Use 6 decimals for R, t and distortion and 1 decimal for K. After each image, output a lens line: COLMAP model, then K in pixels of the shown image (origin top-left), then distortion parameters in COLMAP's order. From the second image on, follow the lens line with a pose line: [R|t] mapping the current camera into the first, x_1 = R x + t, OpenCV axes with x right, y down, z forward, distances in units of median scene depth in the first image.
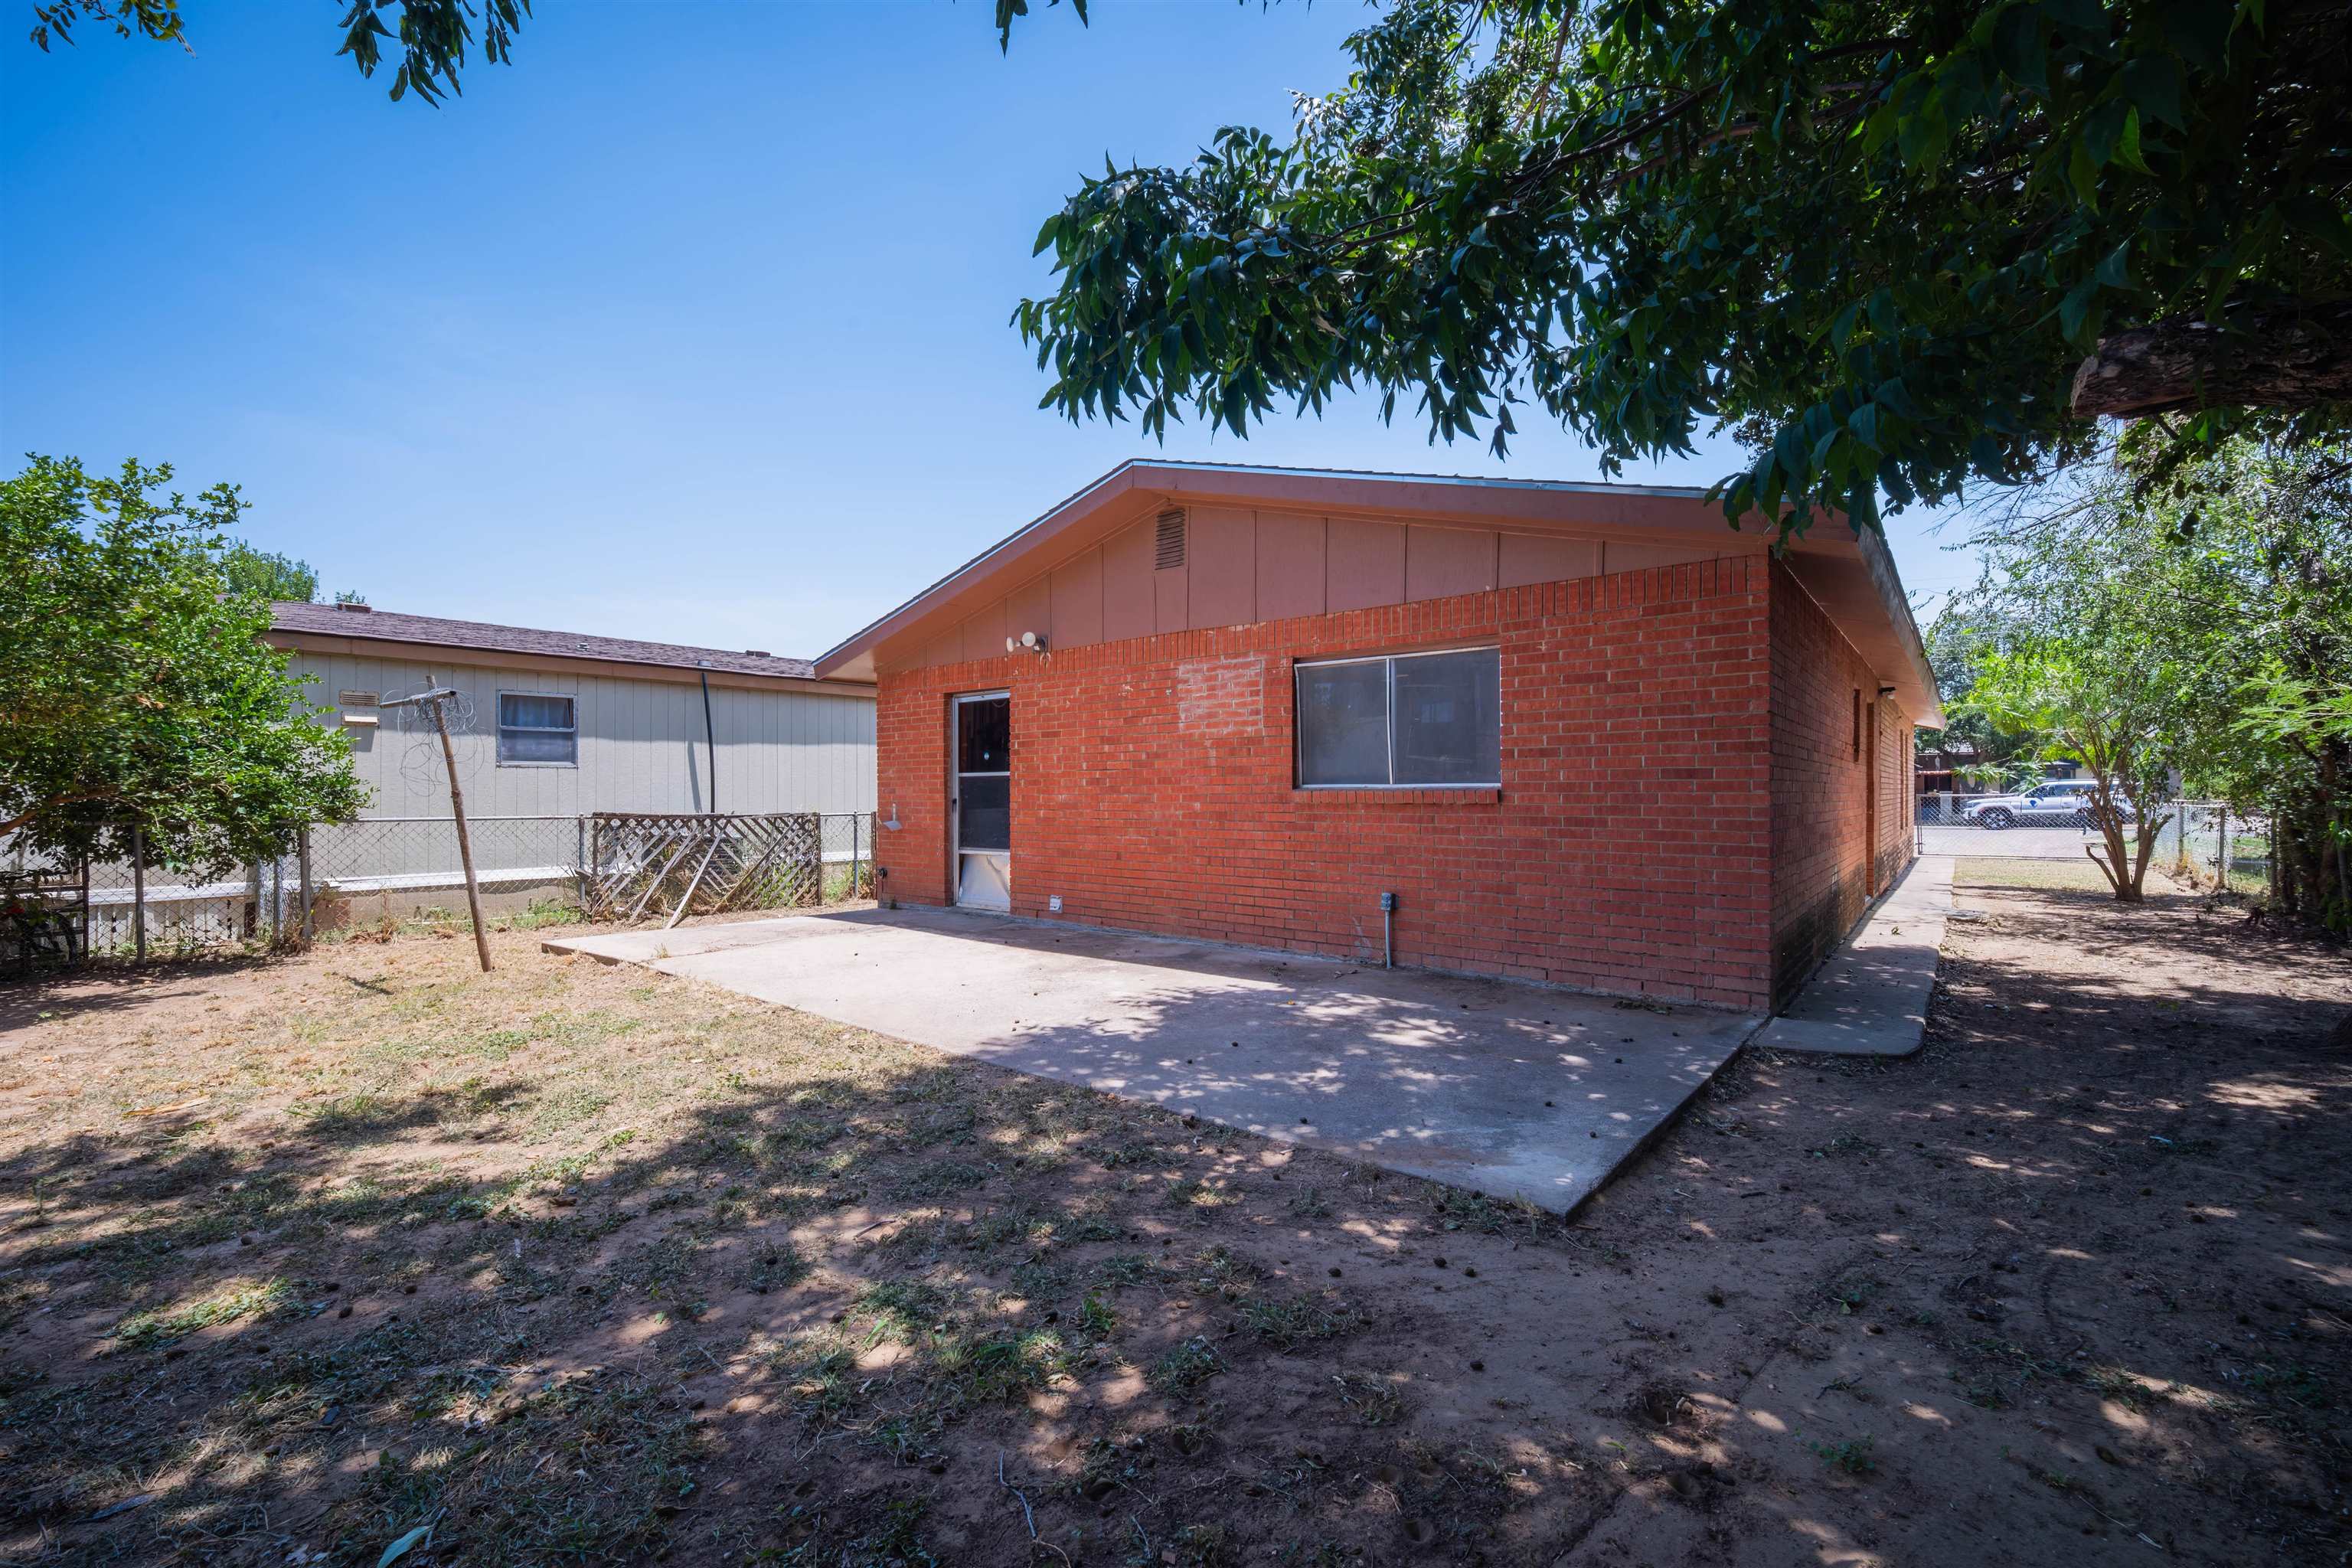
lens RADIAL K [[949.0, 0, 1175.4], [0, 949.0, 788.4], [0, 0, 1]] dist [0.000014, -0.008094]
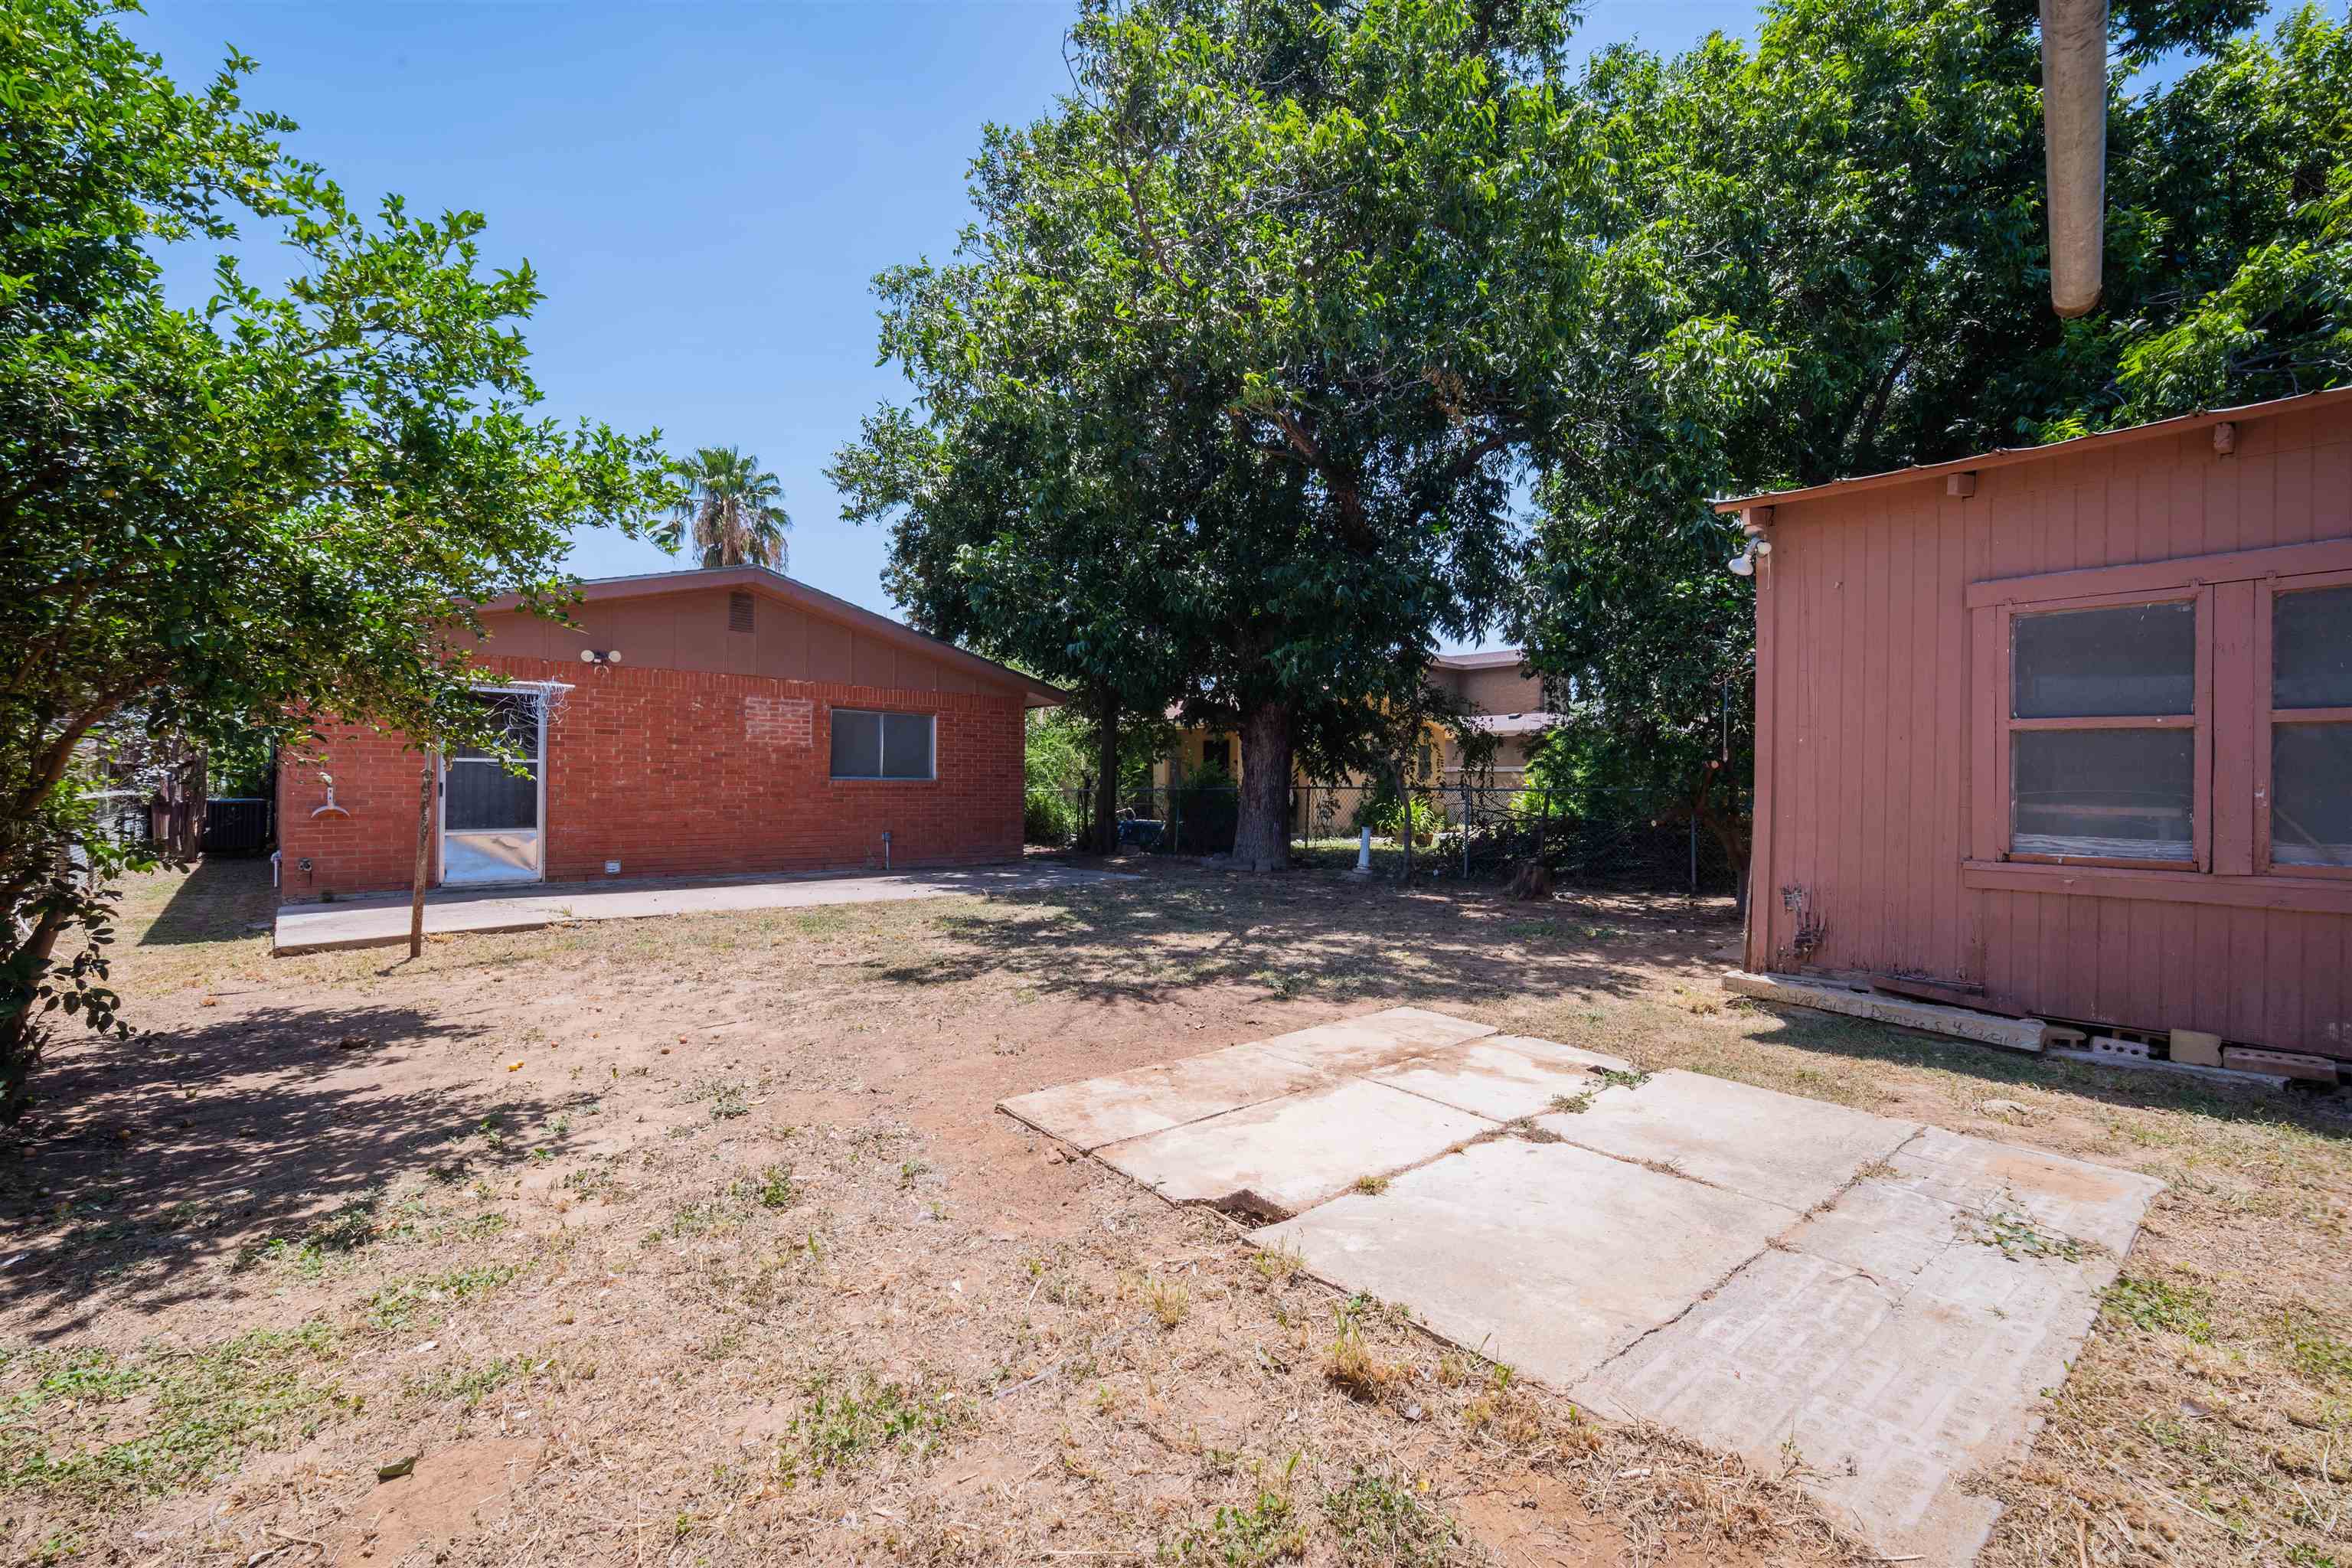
lens RADIAL K [[988.2, 0, 1145.5], [0, 988.2, 786.0], [0, 0, 1]] dist [0.003075, 0.000108]
pose [[0.196221, 0.005892, 0.980542, -1.568430], [-0.013970, 0.999897, -0.003213, 0.010838], [-0.980460, -0.013068, 0.196283, 0.063050]]
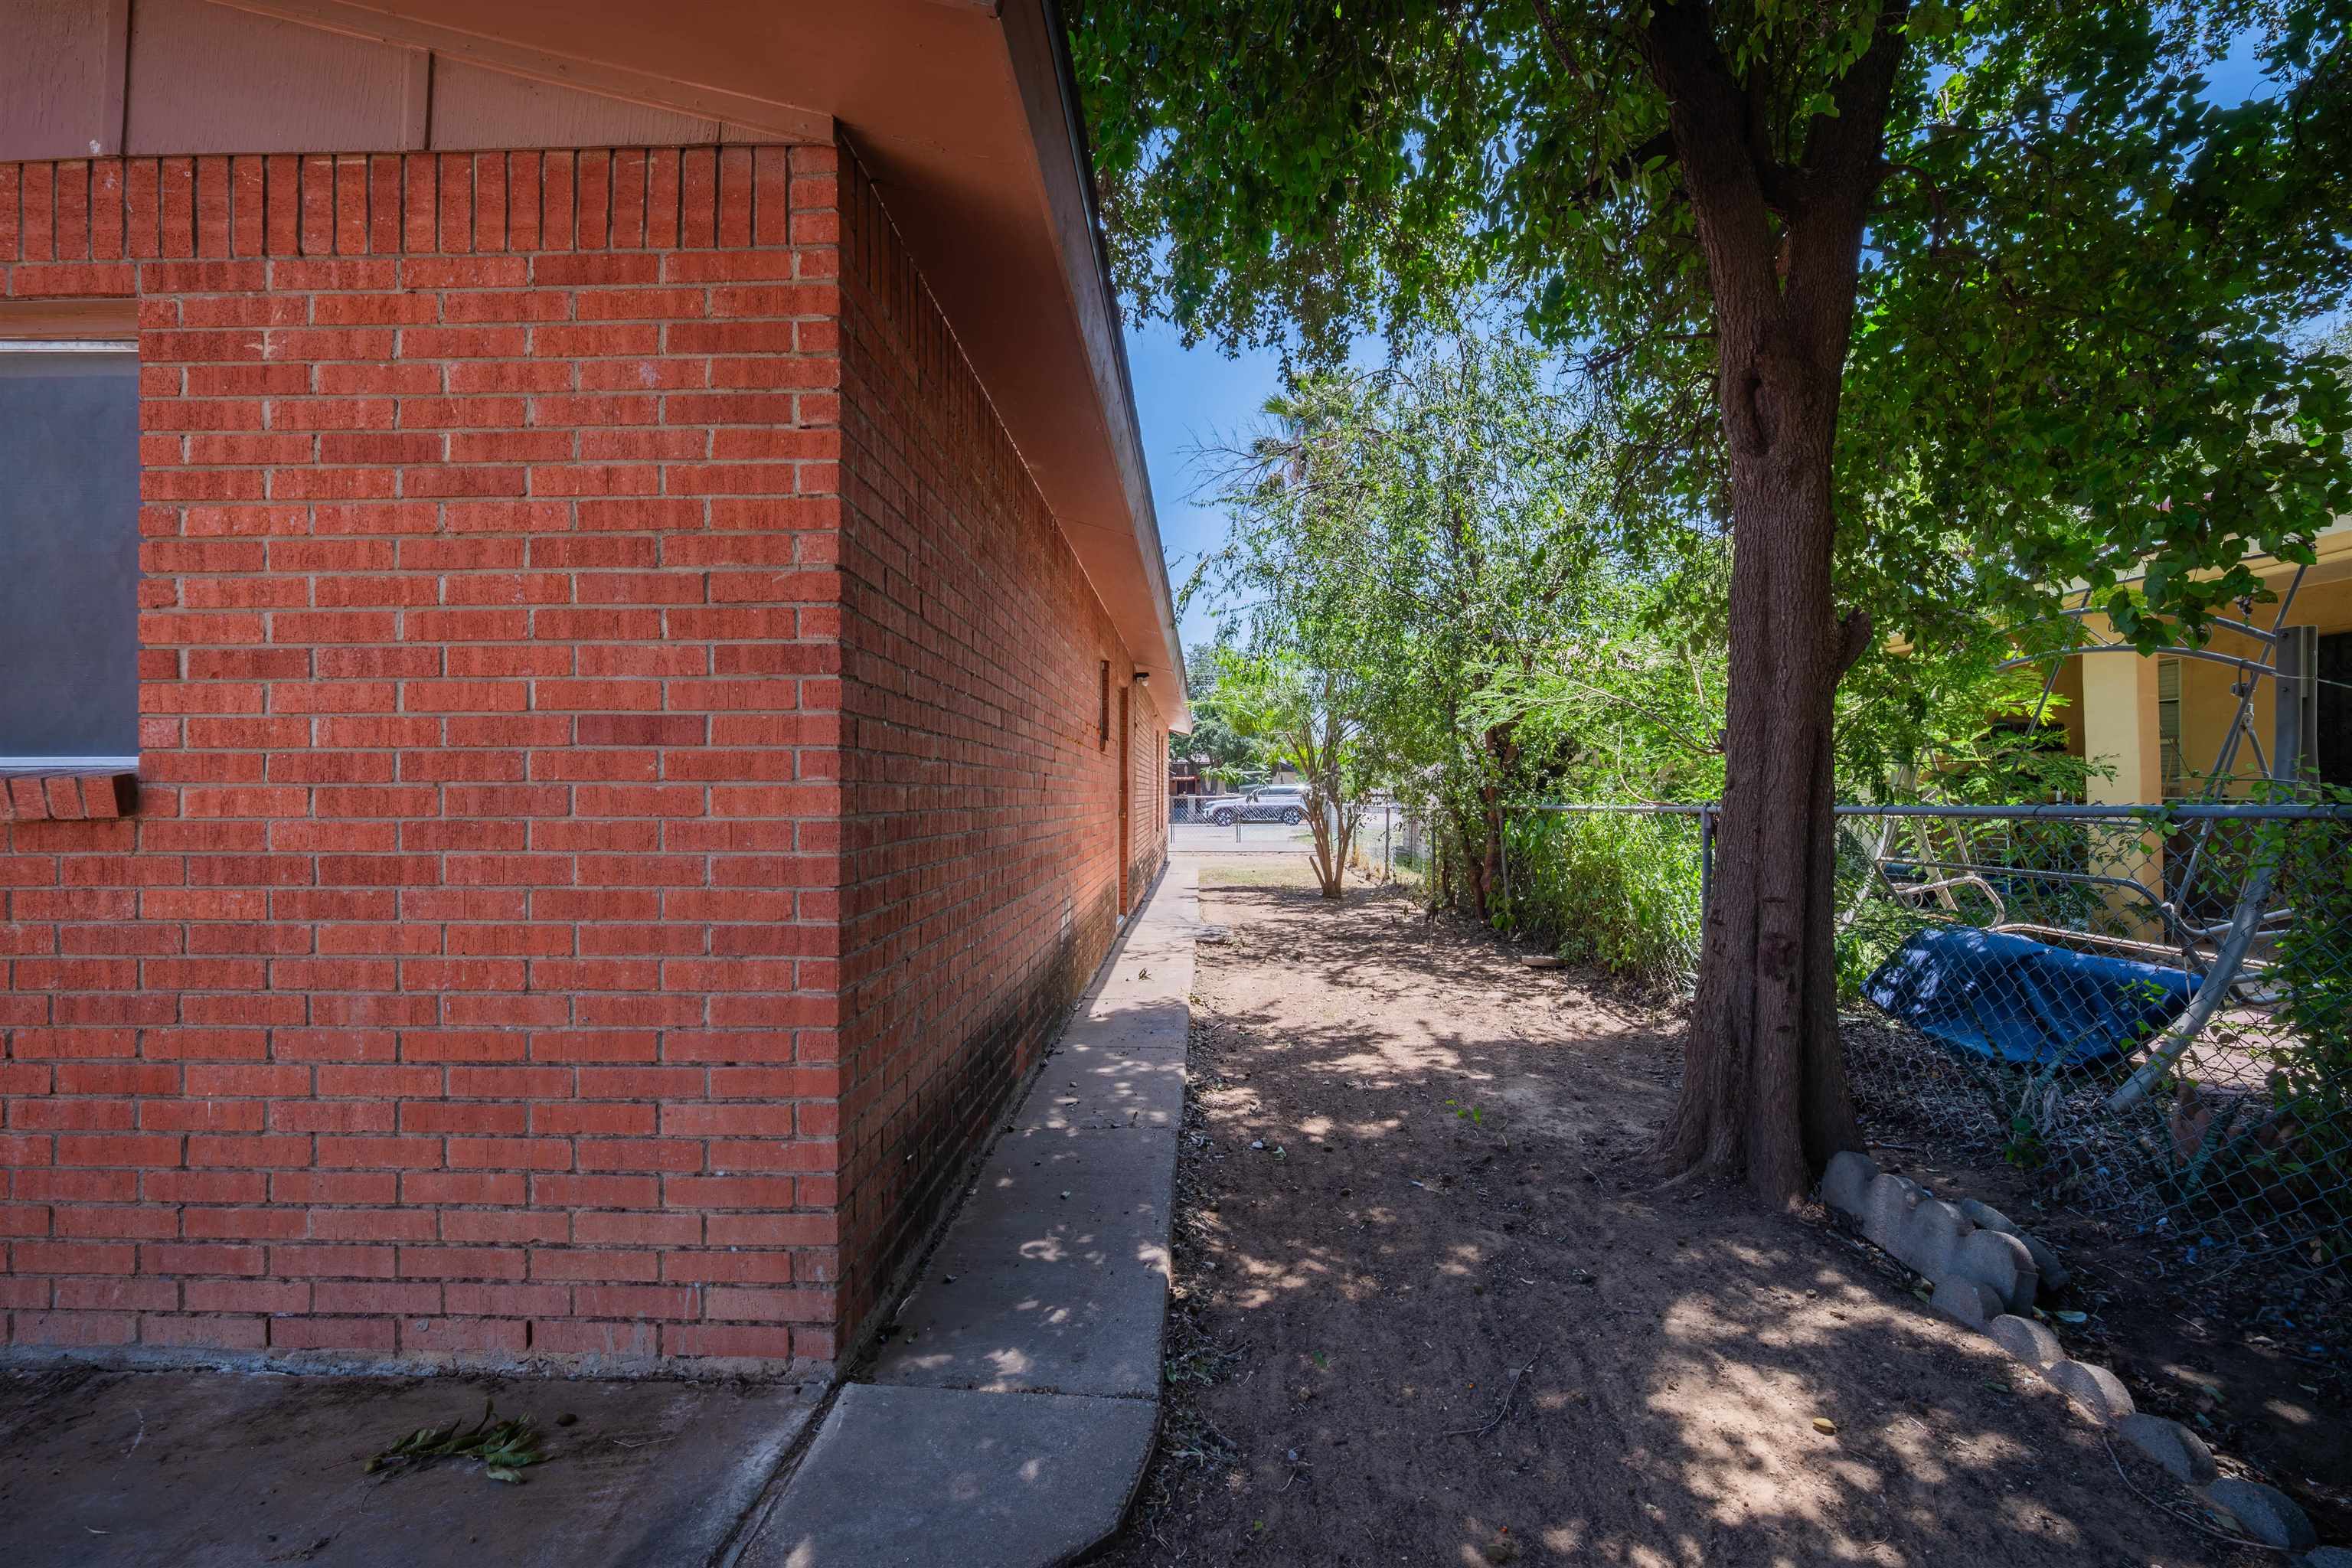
lens RADIAL K [[980.3, 0, 1176.0], [0, 980.3, 784.0], [0, 0, 1]] dist [0.001013, -0.003327]
pose [[0.784844, 0.006081, 0.619663, 0.372223], [-0.001215, 0.999965, -0.008274, 0.006060], [-0.619692, 0.005741, 0.784824, 0.464201]]
